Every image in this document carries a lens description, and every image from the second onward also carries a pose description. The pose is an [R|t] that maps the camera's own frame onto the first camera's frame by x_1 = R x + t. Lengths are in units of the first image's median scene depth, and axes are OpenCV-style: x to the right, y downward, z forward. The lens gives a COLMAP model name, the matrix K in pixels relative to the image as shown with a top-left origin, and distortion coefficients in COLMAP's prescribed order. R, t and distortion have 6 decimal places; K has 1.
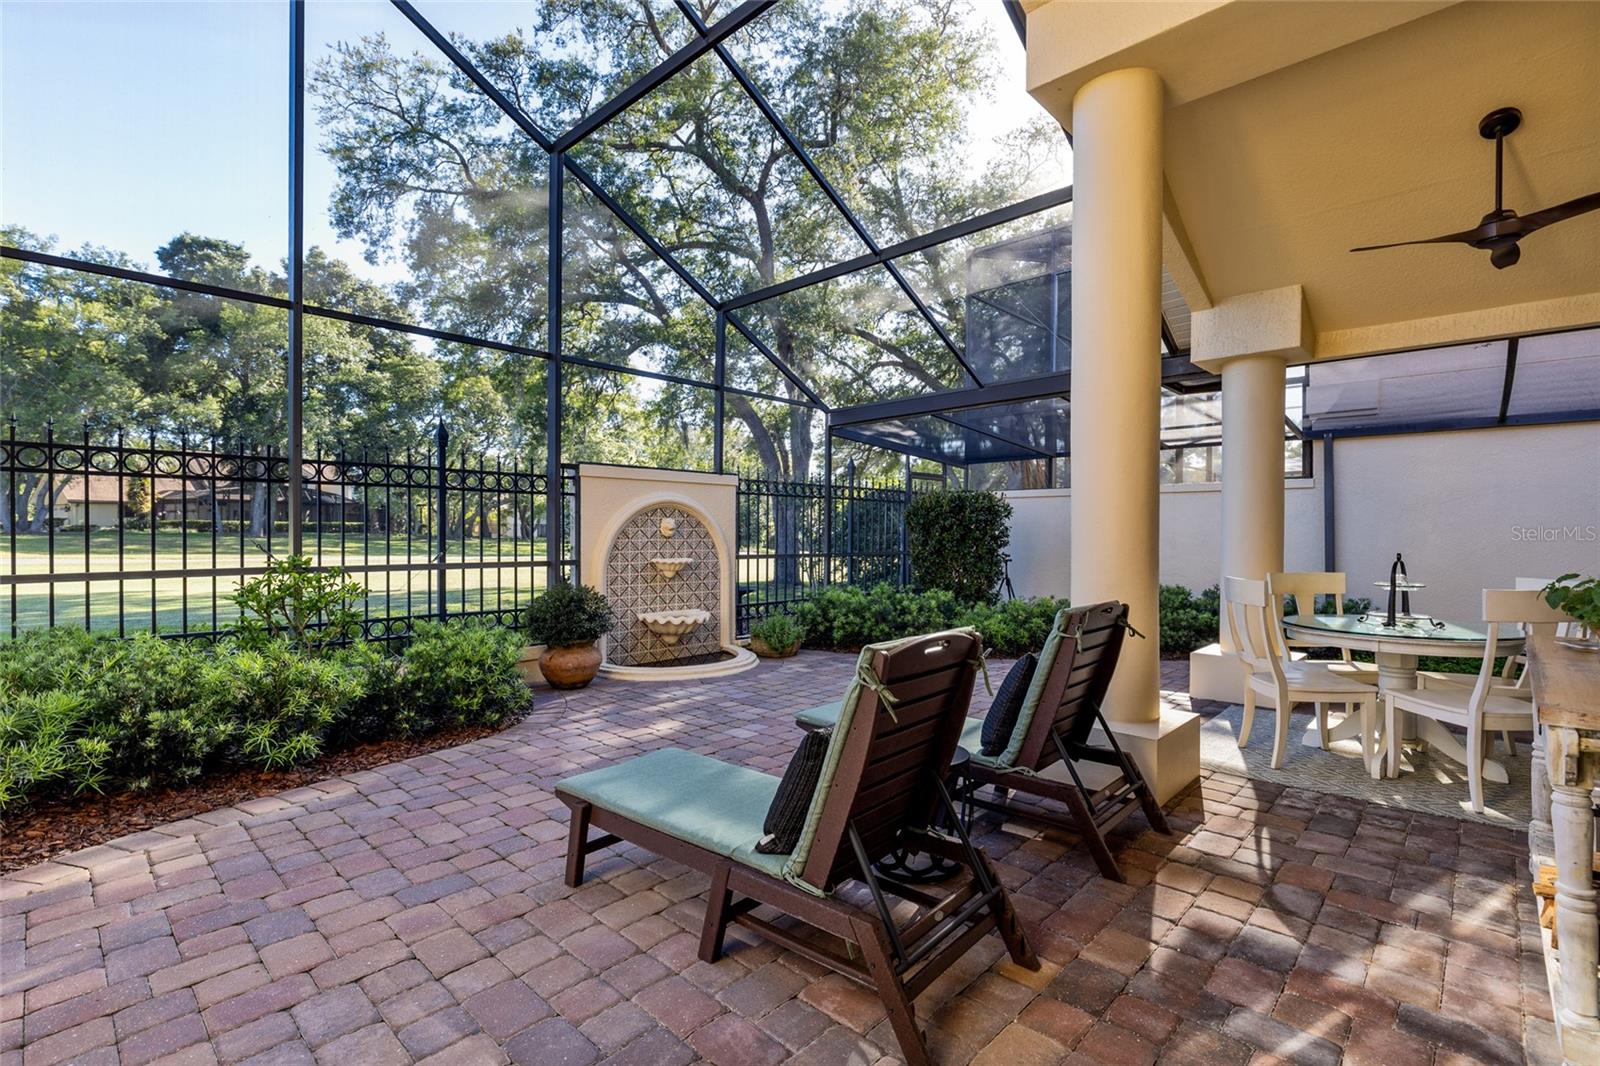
lens RADIAL K [[728.9, 0, 795.4], [0, 728.9, 549.7], [0, 0, 1]] dist [0.008658, -0.002239]
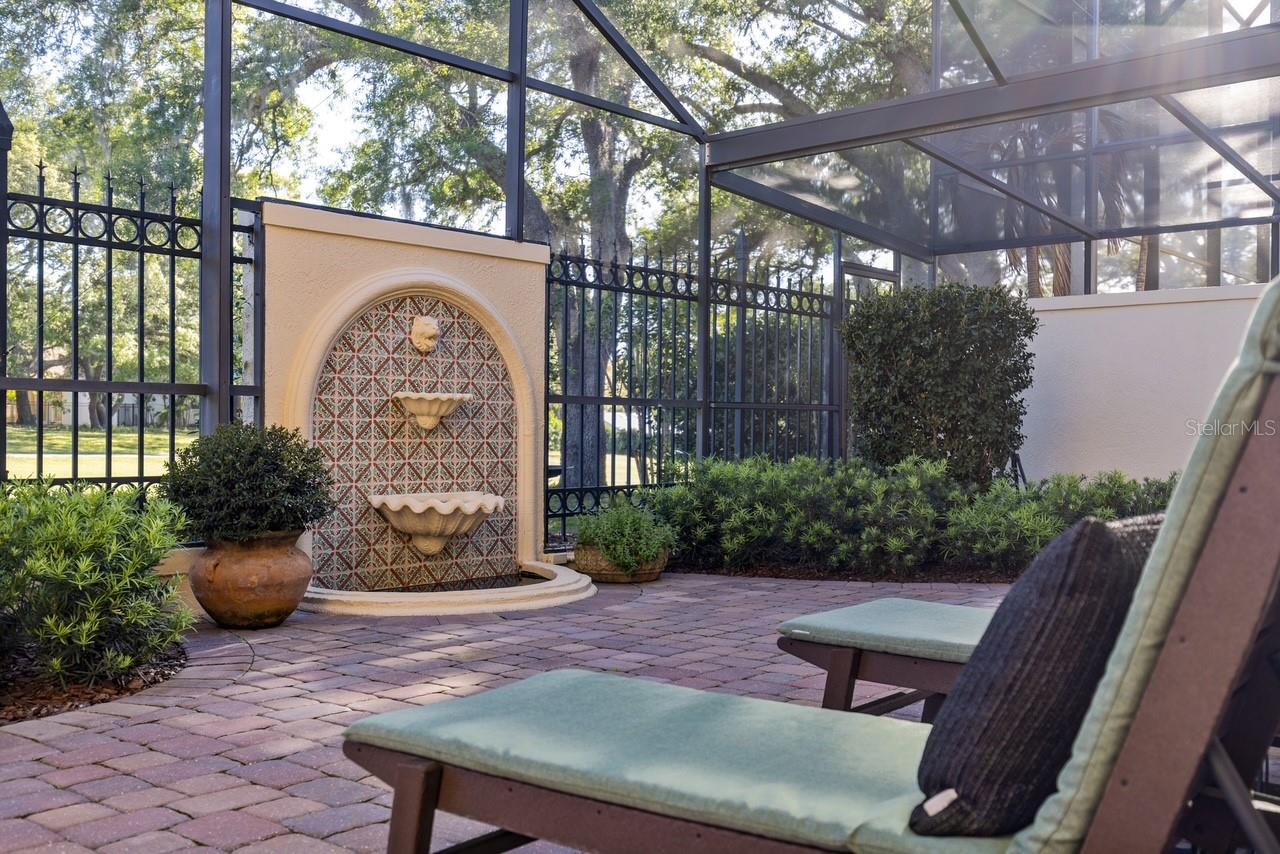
lens RADIAL K [[1274.9, 0, 647.1], [0, 1274.9, 428.6], [0, 0, 1]] dist [0.013525, 0.000000]
pose [[0.998760, 0.001439, 0.049760, -0.061936], [-0.000929, 0.999947, -0.010281, 0.049025], [-0.049772, 0.010222, 0.998708, 0.071434]]
